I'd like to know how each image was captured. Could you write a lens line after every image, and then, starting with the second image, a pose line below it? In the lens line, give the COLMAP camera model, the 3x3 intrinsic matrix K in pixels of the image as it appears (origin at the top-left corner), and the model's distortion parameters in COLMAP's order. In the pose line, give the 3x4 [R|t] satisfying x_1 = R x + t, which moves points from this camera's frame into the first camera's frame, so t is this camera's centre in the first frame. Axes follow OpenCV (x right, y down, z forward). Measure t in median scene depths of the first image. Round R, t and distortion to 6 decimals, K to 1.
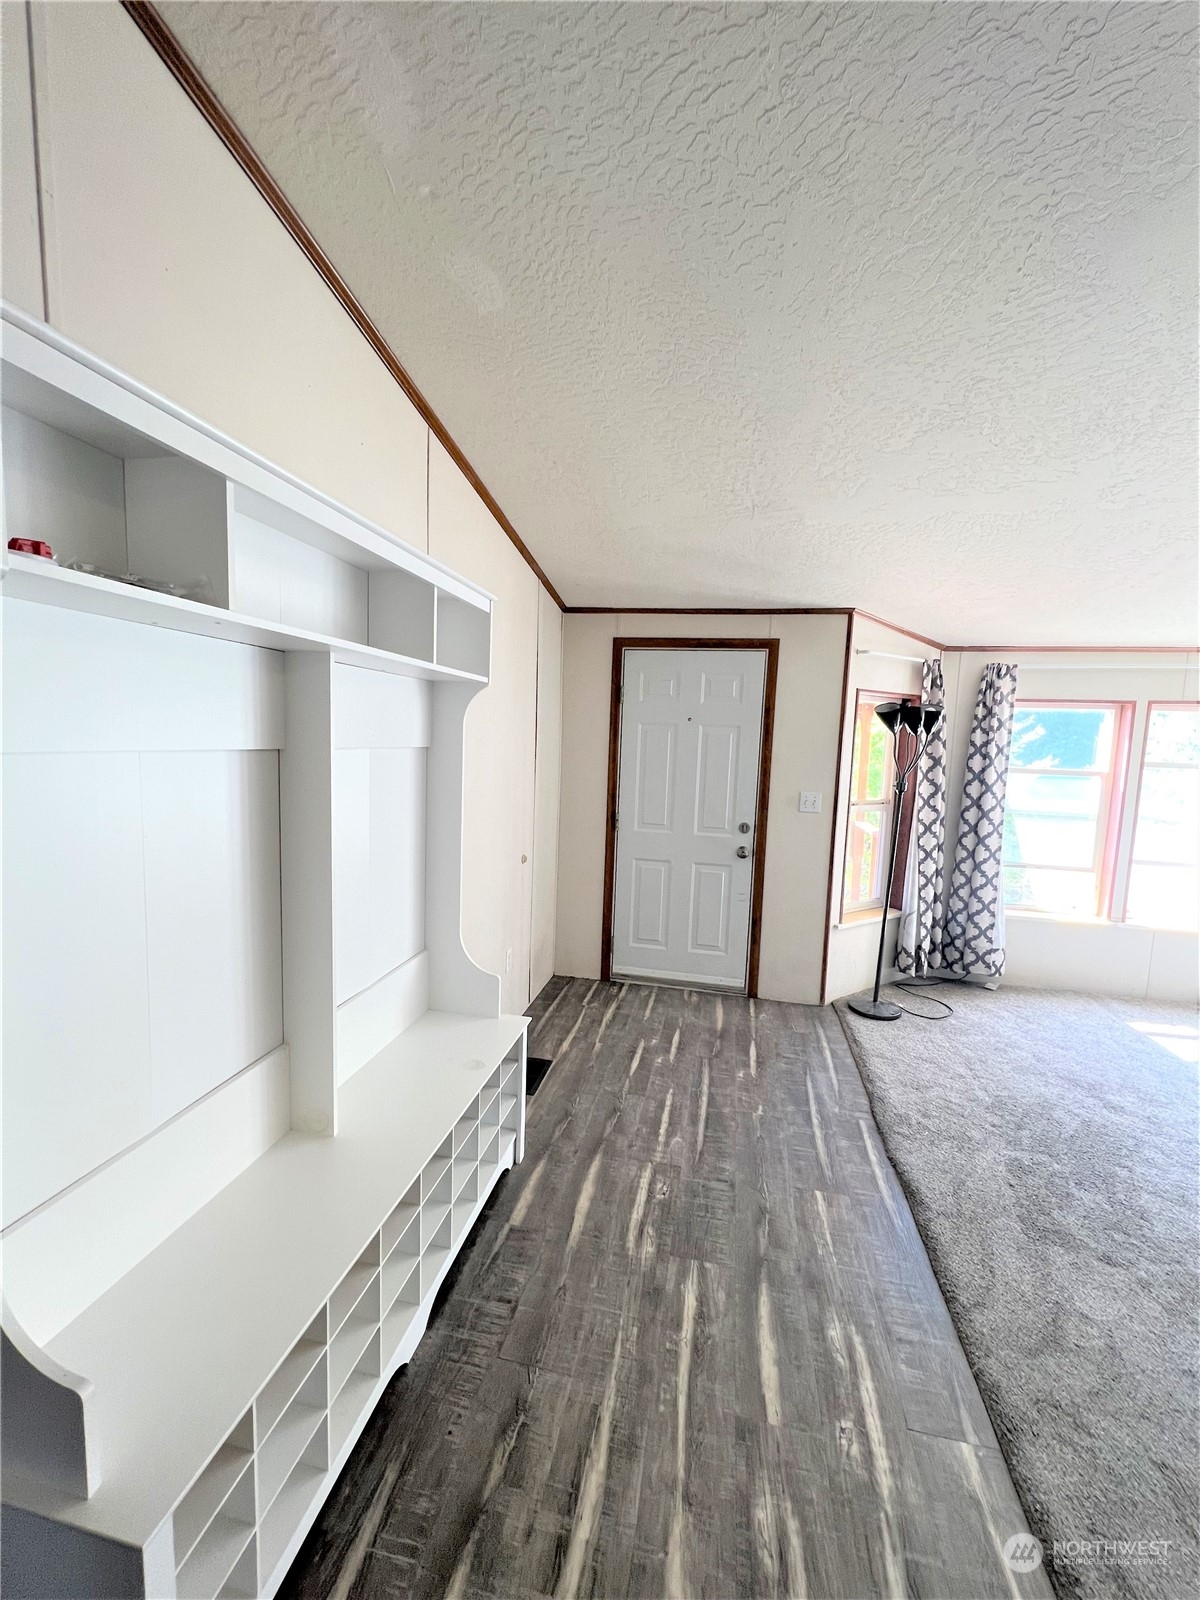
lens RADIAL K [[638.6, 0, 596.2], [0, 638.6, 803.3], [0, 0, 1]] dist [-0.002630, -0.000047]
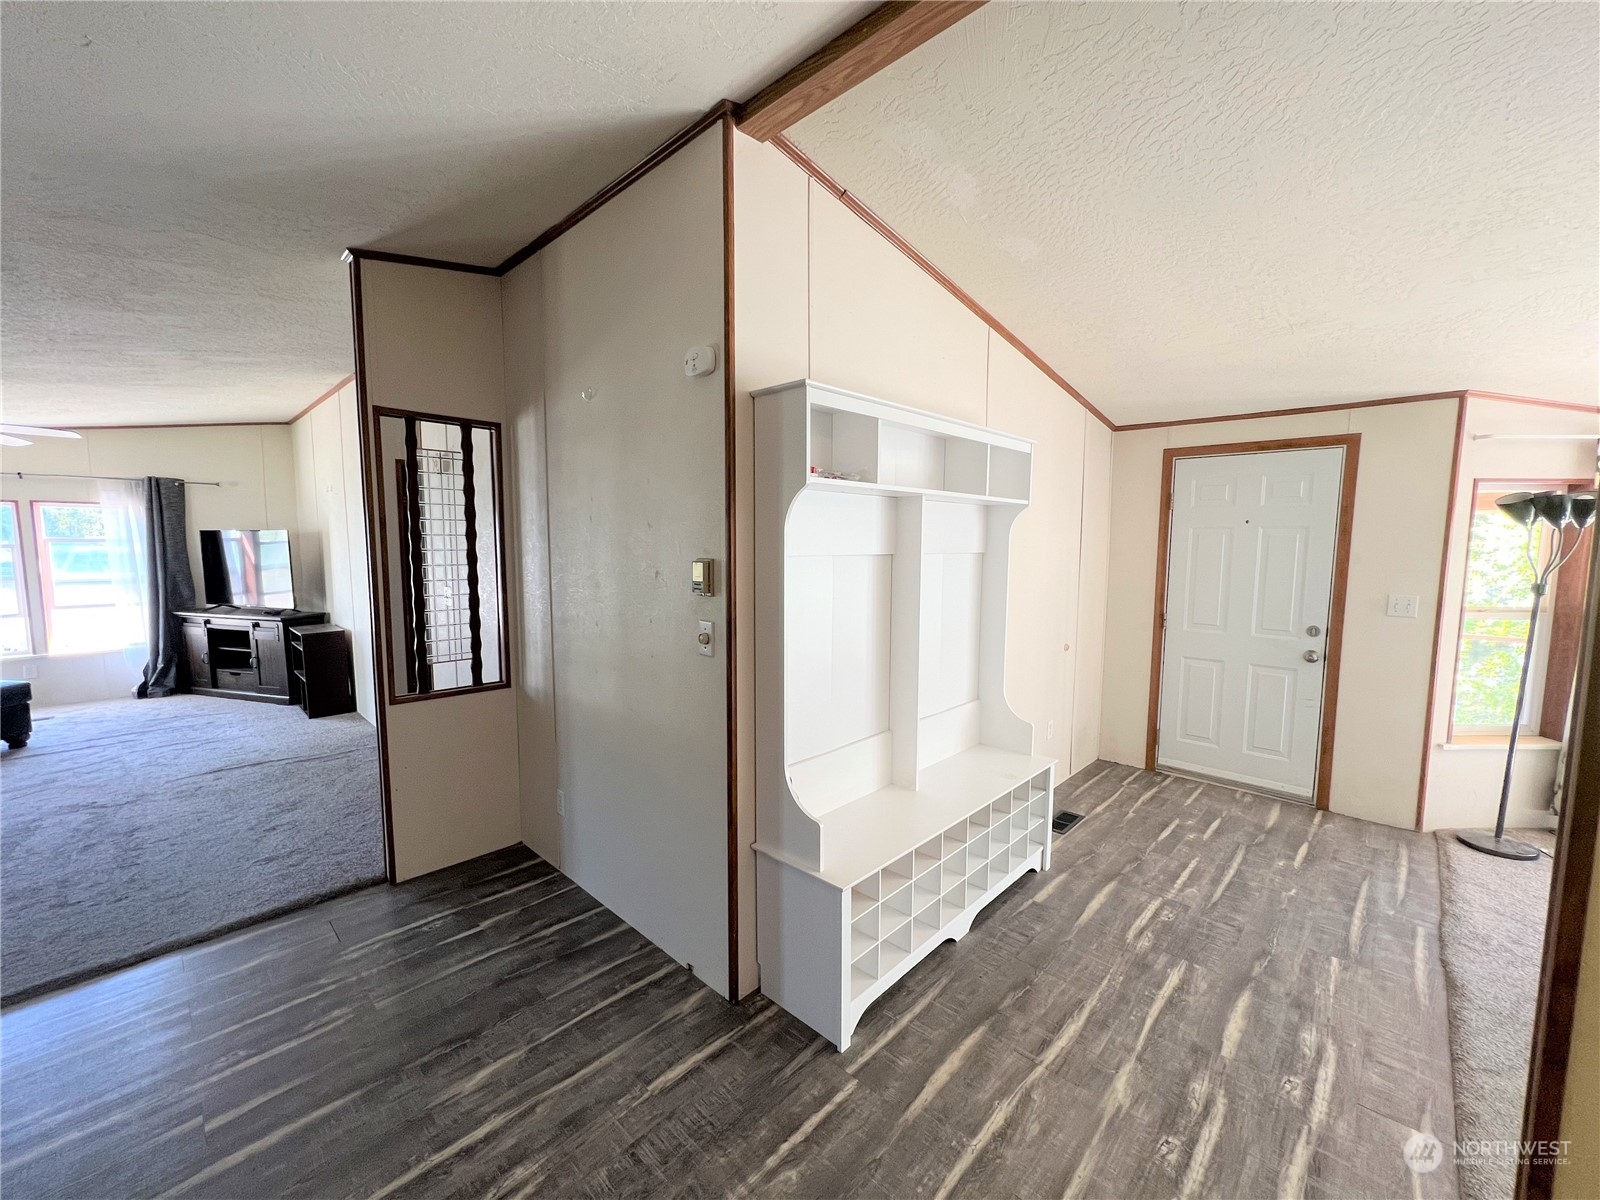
lens RADIAL K [[638.6, 0, 803.4], [0, 638.6, 604.3], [0, 0, 1]] dist [-0.002630, -0.000047]
pose [[0.851451, 0.019932, -0.524055, 0.076968], [-0.028503, 0.999559, -0.008292, 0.027336], [0.523658, 0.021998, 0.851644, -0.224602]]
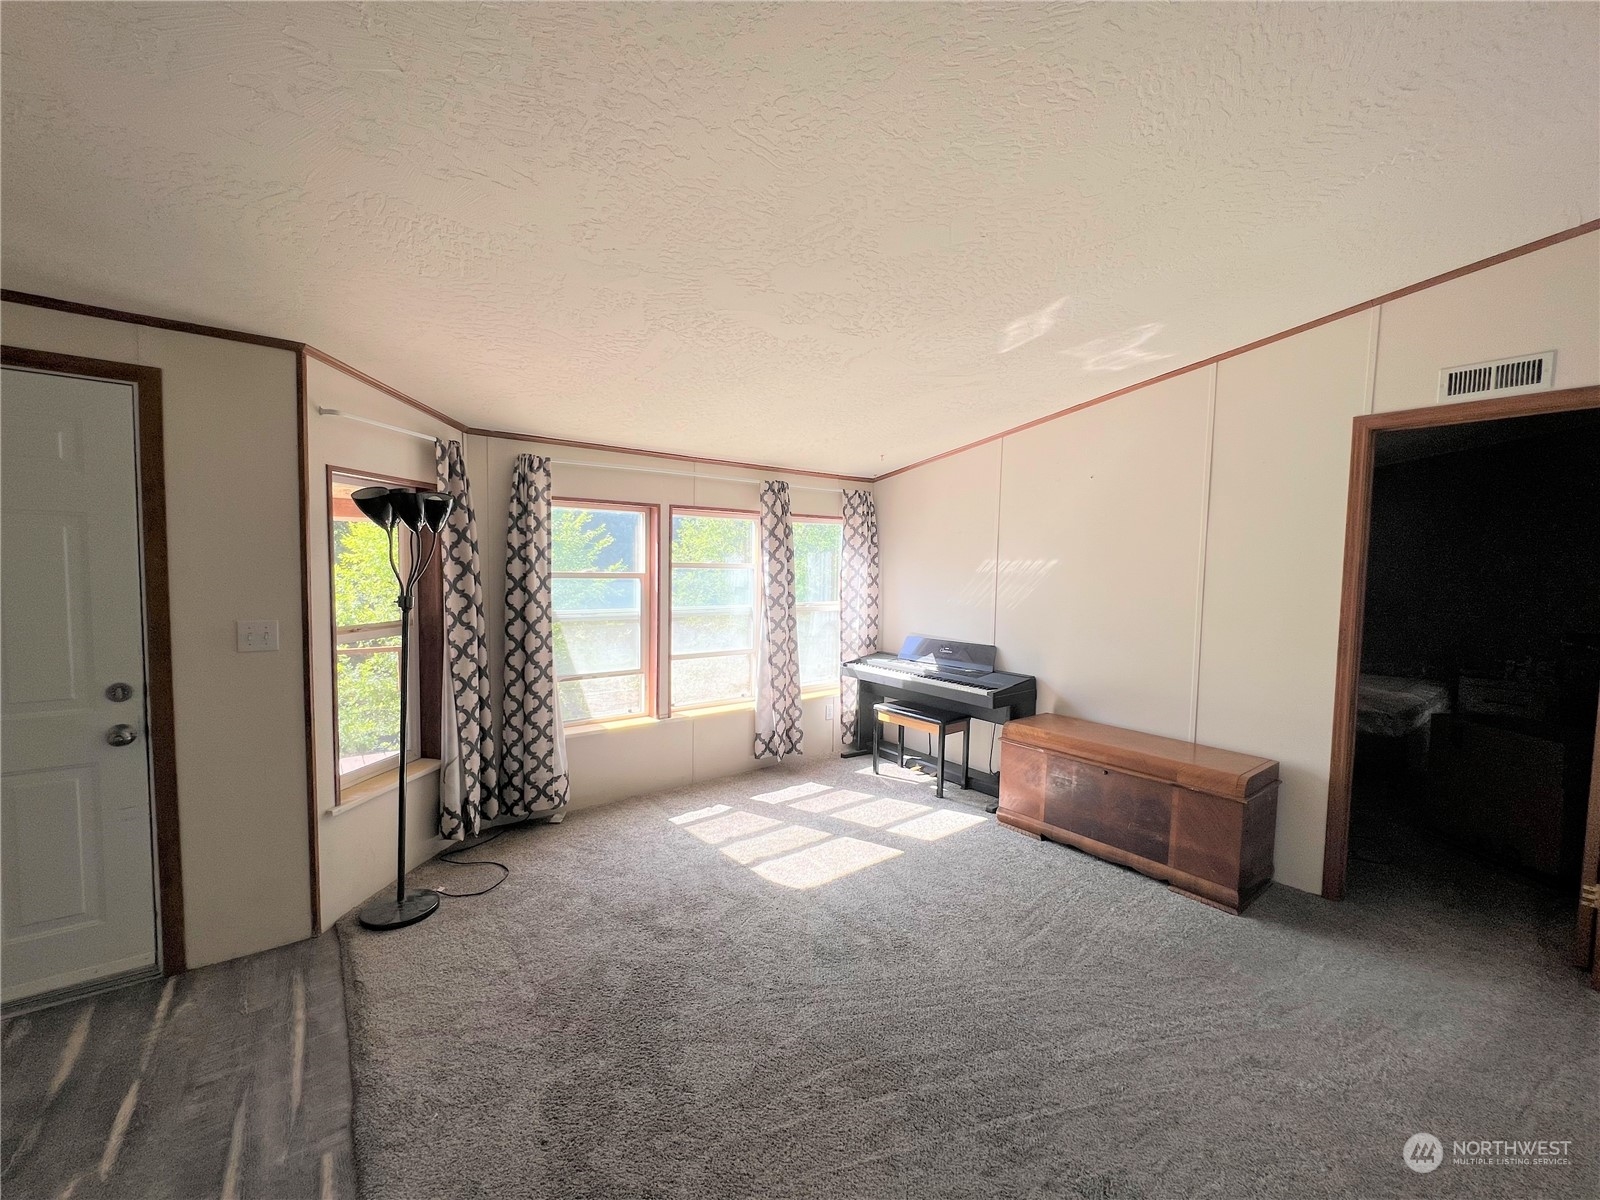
lens RADIAL K [[638.6, 0, 803.4], [0, 638.6, 604.3], [0, 0, 1]] dist [-0.002630, -0.000047]
pose [[0.640791, -0.069477, 0.764565, 0.189756], [0.081888, 0.996401, 0.021913, -0.001973], [-0.763336, 0.048568, 0.644174, 0.159308]]
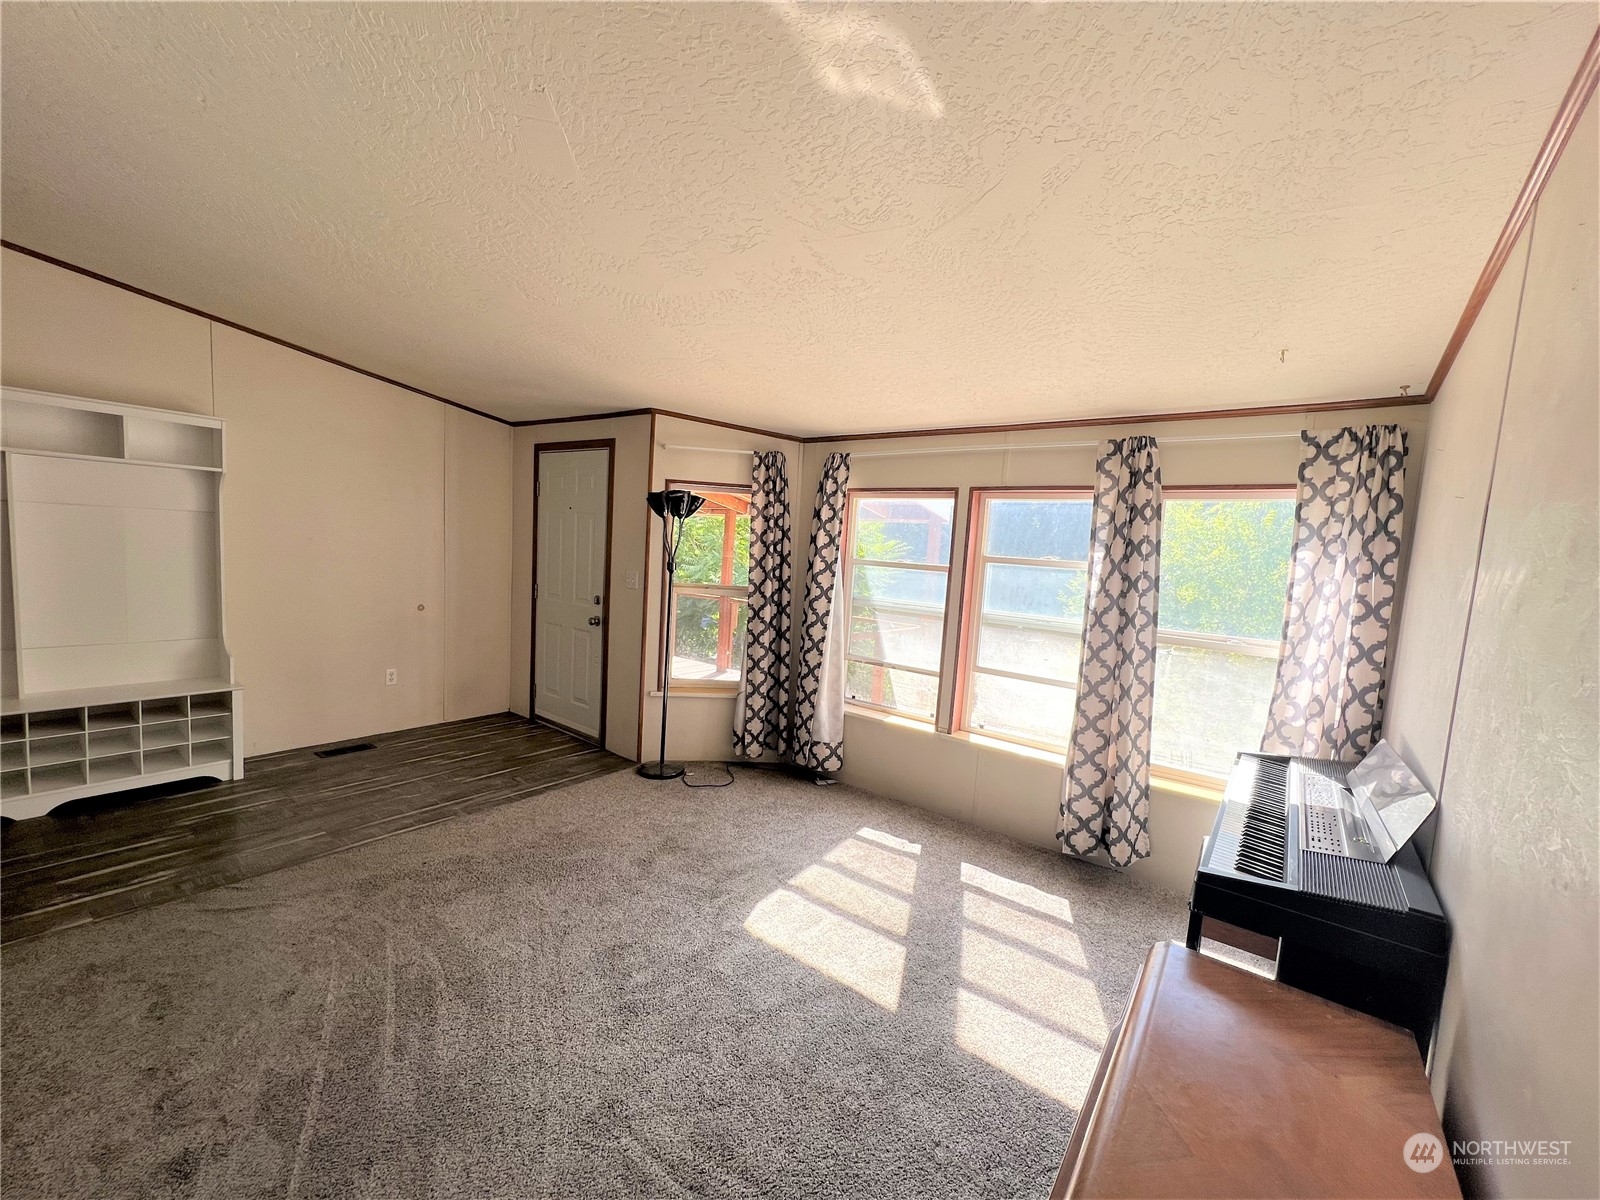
lens RADIAL K [[638.6, 0, 803.4], [0, 638.6, 604.3], [0, 0, 1]] dist [-0.002630, -0.000047]
pose [[0.904407, 0.062211, -0.422111, 1.043108], [-0.074509, 0.997140, -0.012684, 0.032333], [0.420115, 0.042923, 0.906455, 0.092991]]
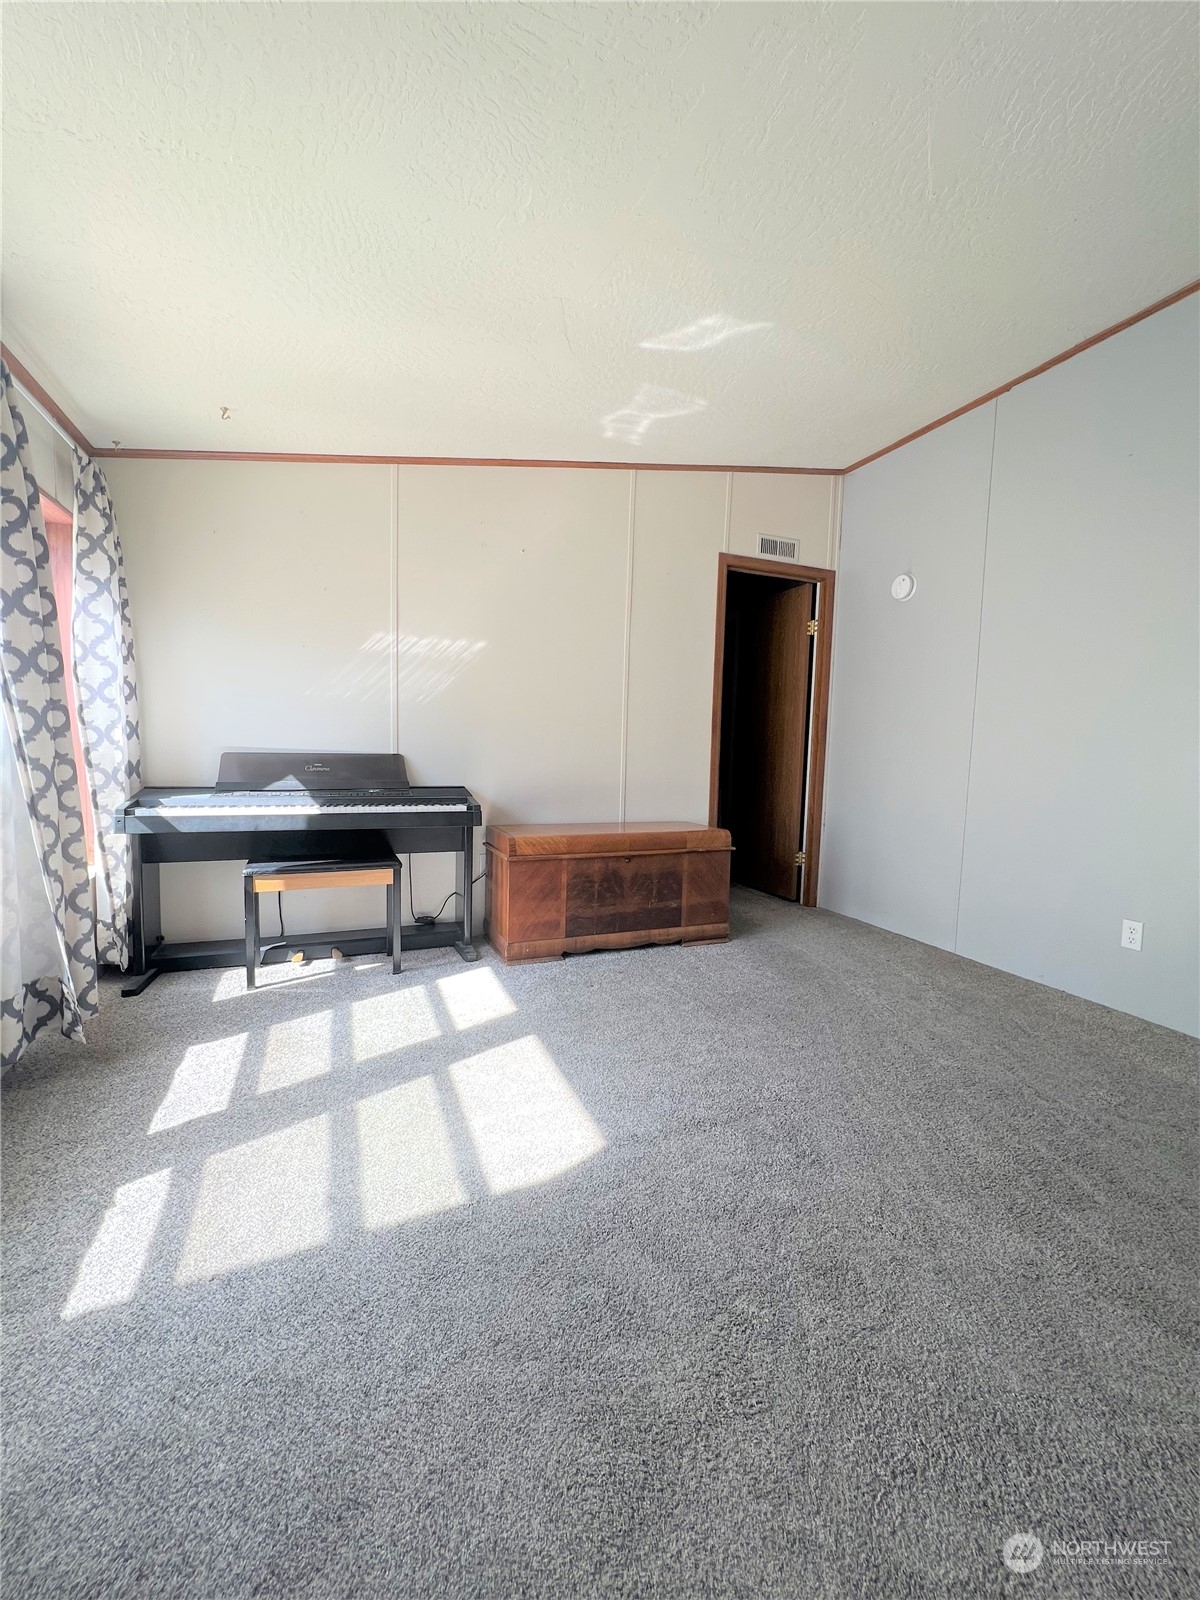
lens RADIAL K [[638.2, 0, 600.0], [0, 638.2, 800.0], [0, 0, 1]] dist [-0.001863, -0.000088]
pose [[-0.558439, -0.118493, 0.821039, 0.421530], [0.040496, 0.984672, 0.169652, 0.051427], [-0.828556, 0.127989, -0.545081, 0.863275]]
